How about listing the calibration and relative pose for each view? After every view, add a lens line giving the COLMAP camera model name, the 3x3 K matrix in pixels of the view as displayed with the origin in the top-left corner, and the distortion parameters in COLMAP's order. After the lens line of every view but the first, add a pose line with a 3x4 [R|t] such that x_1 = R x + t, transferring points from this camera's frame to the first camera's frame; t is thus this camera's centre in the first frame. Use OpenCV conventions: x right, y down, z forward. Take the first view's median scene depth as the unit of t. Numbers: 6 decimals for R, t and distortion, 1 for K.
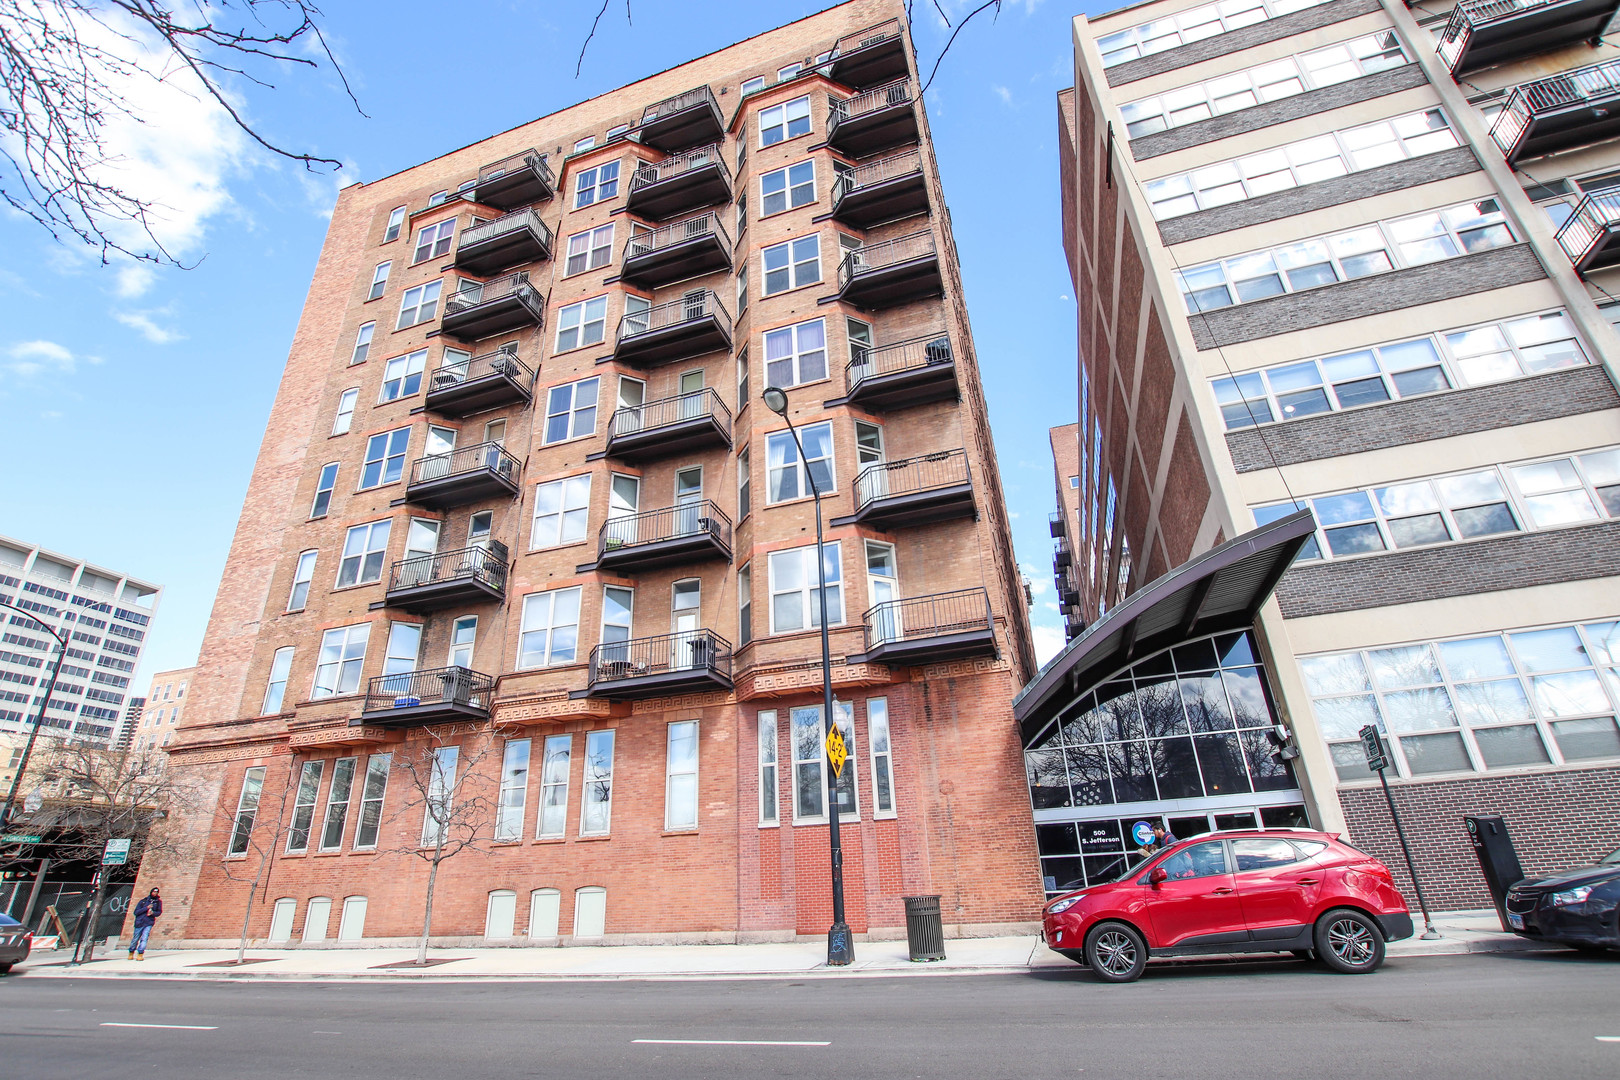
lens RADIAL K [[773.7, 0, 797.2], [0, 773.7, 542.0], [0, 0, 1]] dist [-0.003564, 0.001559]
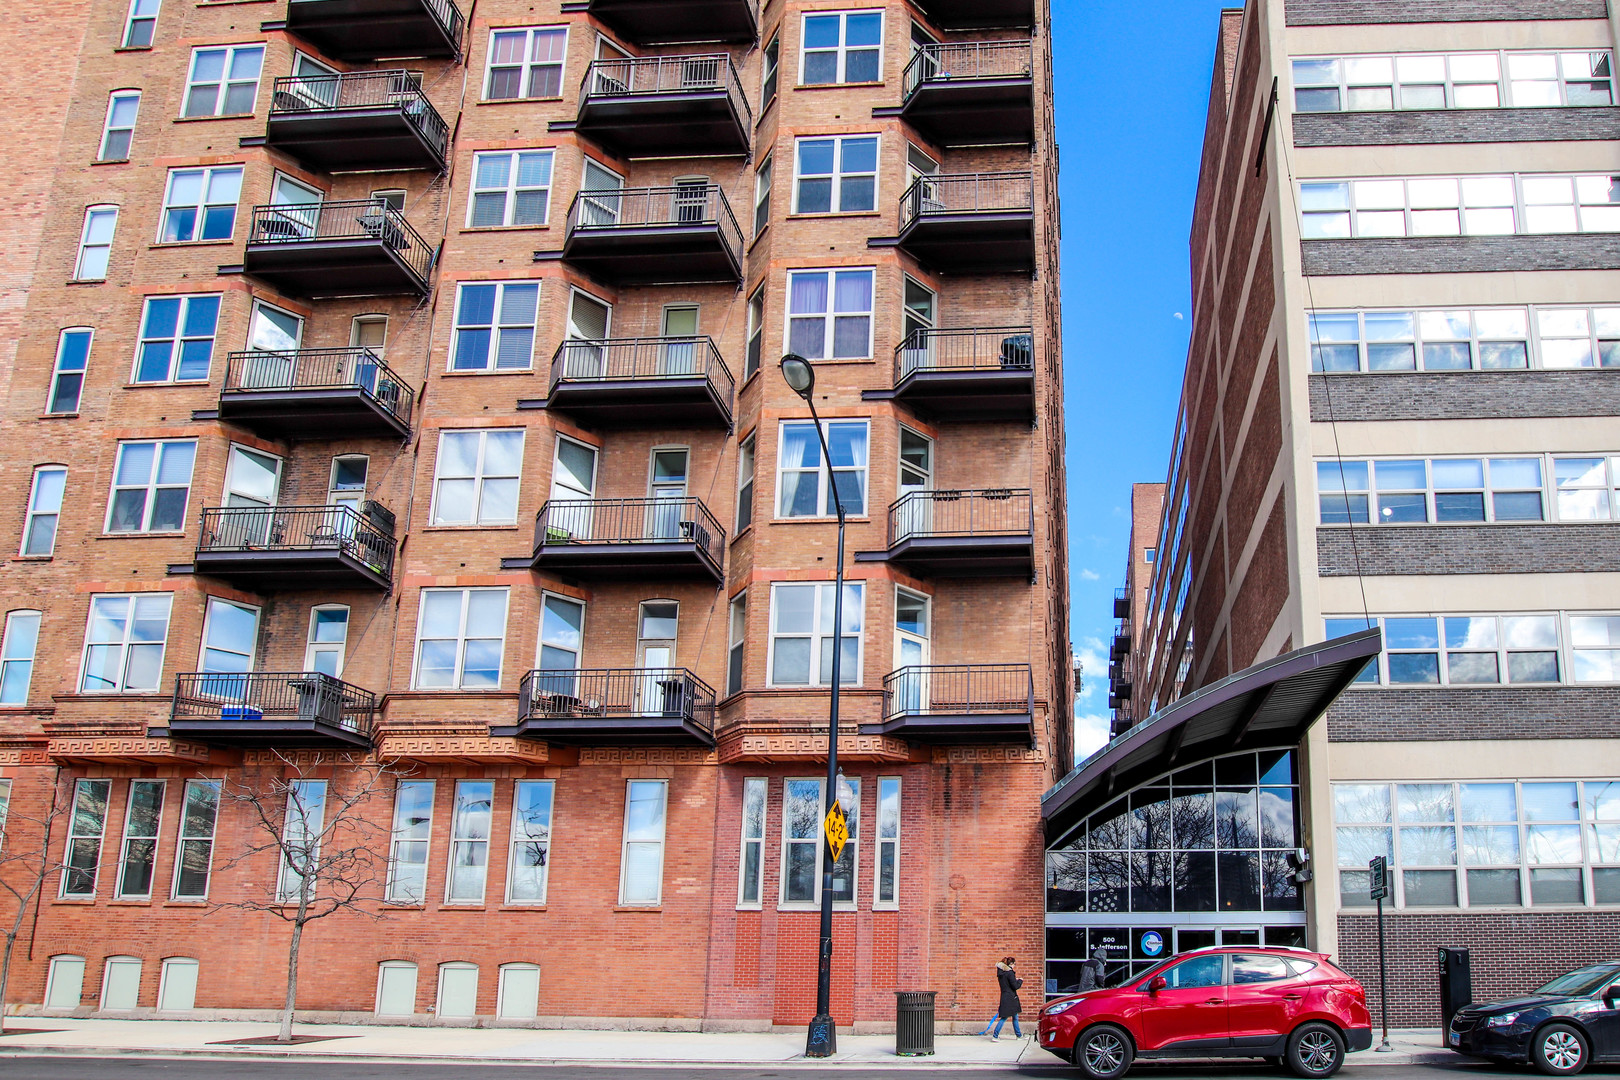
lens RADIAL K [[773.7, 0, 797.2], [0, 773.7, 542.0], [0, 0, 1]] dist [-0.003564, 0.001559]
pose [[0.962613, 0.083895, 0.257561, -0.219968], [-0.149301, 0.957688, 0.246054, -0.223914], [-0.226020, -0.275309, 0.934409, 0.266966]]
